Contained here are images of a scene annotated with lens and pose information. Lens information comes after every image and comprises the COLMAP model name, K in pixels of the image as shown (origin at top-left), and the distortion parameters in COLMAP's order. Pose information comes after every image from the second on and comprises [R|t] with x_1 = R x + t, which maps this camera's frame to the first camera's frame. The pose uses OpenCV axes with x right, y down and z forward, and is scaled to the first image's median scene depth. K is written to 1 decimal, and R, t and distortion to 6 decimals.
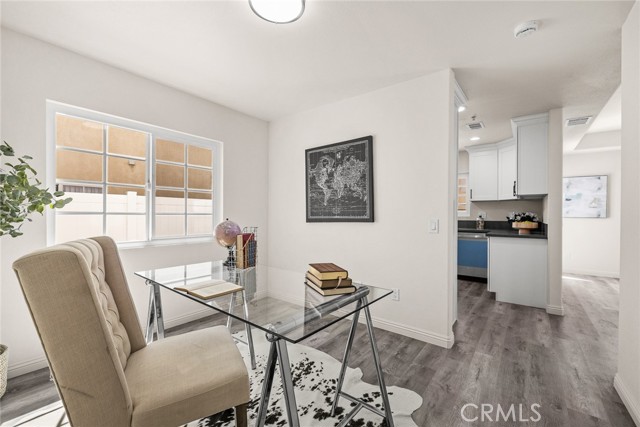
lens RADIAL K [[272.4, 0, 320.0], [0, 272.4, 213.5], [0, 0, 1]] dist [0.001111, 0.000181]
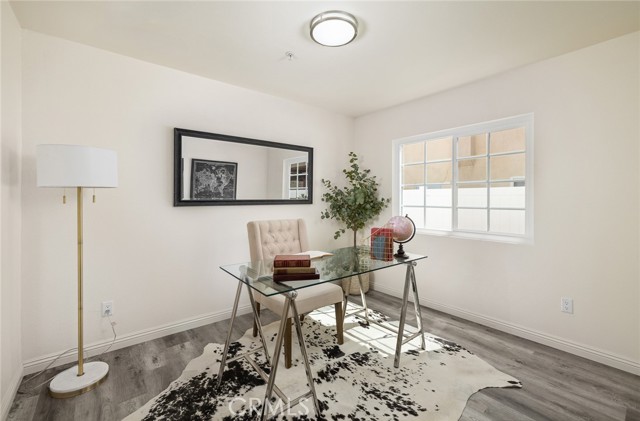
lens RADIAL K [[271.8, 0, 320.0], [0, 271.8, 210.5], [0, 0, 1]] dist [-0.000087, 0.000005]
pose [[-0.237614, 0.024663, -0.971046, 0.643662], [-0.006654, 0.999613, 0.027017, -0.013672], [0.971337, 0.012881, -0.237358, 0.815303]]
